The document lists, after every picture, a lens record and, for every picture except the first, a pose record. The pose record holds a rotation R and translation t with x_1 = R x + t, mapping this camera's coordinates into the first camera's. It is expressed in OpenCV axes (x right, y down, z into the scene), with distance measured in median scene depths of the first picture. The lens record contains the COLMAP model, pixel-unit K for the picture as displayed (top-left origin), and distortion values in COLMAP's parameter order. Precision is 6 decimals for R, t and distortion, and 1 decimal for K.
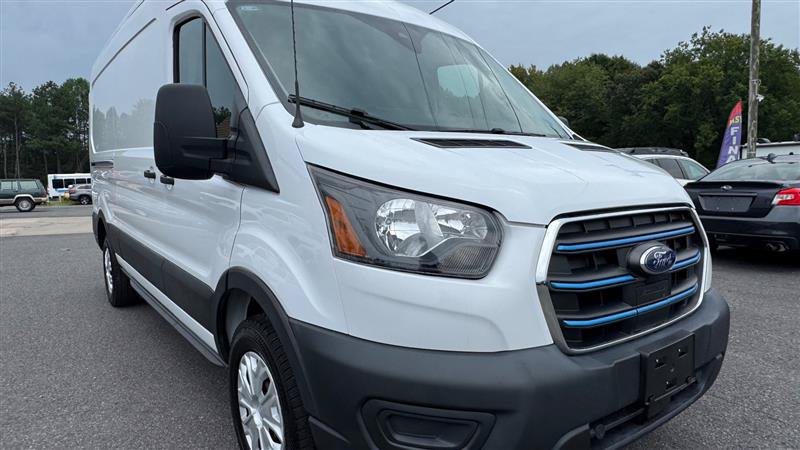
lens RADIAL K [[518.4, 0, 407.8], [0, 518.4, 228.1], [0, 0, 1]] dist [0.000787, 0.007535]
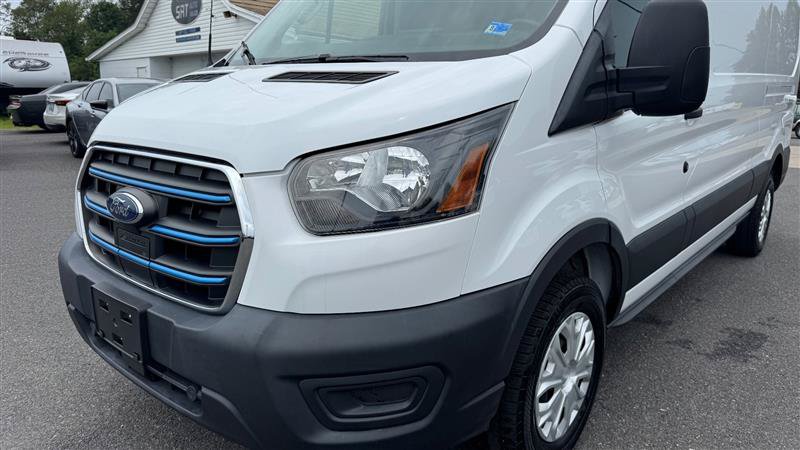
lens RADIAL K [[575.9, 0, 404.5], [0, 575.9, 225.0], [0, 0, 1]] dist [0.040637, -0.025834]
pose [[0.204437, 0.228303, -0.951884, 1.337939], [-0.116547, 0.971182, 0.207900, -0.152621], [0.971917, 0.068436, 0.225154, 1.070231]]
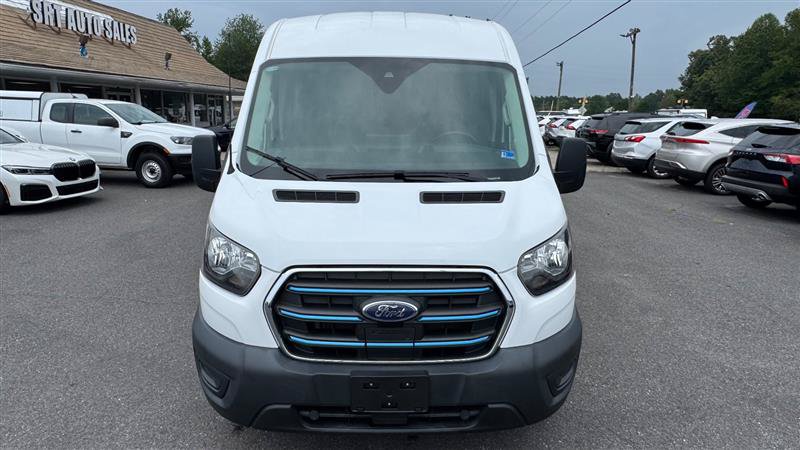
lens RADIAL K [[536.9, 0, 405.4], [0, 536.9, 231.2], [0, 0, 1]] dist [-0.009170, 0.004735]
pose [[0.803886, 0.158280, -0.573337, 1.058605], [-0.080967, 0.984090, 0.158150, -0.292072], [0.589247, -0.080713, 0.803911, -0.013407]]
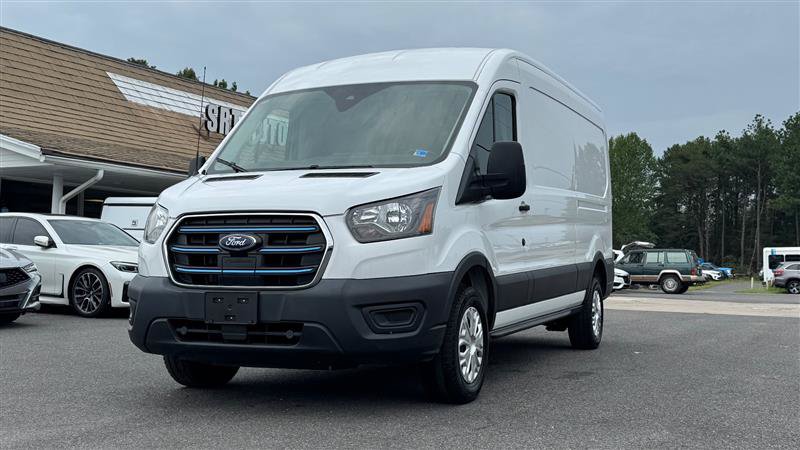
lens RADIAL K [[965.1, 0, 403.9], [0, 965.1, 223.2], [0, 0, 1]] dist [0.099883, 0.000000]
pose [[0.489425, -0.020292, -0.871809, 2.926413], [-0.099225, 0.991941, -0.078792, 0.162112], [0.866382, 0.125069, 0.483467, -0.027562]]
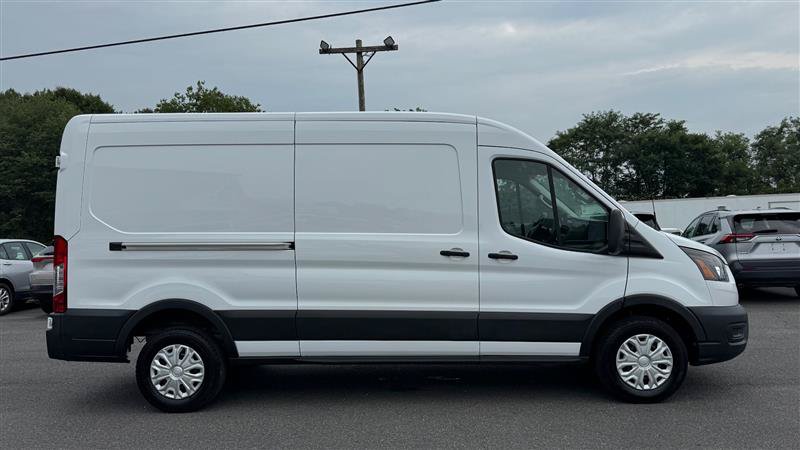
lens RADIAL K [[669.6, 0, 404.9], [0, 669.6, 227.2], [0, 0, 1]] dist [0.069702, -0.066098]
pose [[0.632298, -0.001356, 0.774724, -3.008759], [0.096387, 0.992367, -0.076930, -0.075213], [-0.768706, 0.123316, 0.627602, -0.054999]]
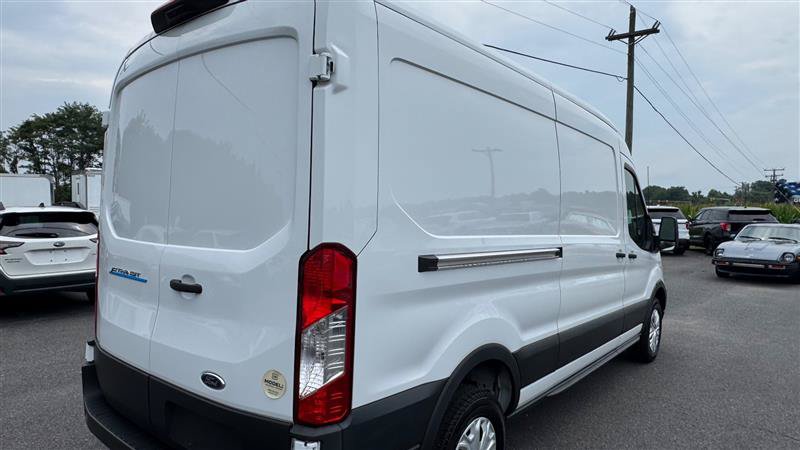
lens RADIAL K [[518.4, 0, 396.2], [0, 518.4, 222.9], [0, 0, 1]] dist [0.000787, 0.007535]
pose [[-0.235116, -0.016949, 0.971820, -2.650158], [0.086532, 0.995513, 0.038298, -0.458523], [-0.968108, 0.093098, -0.232594, 2.927007]]
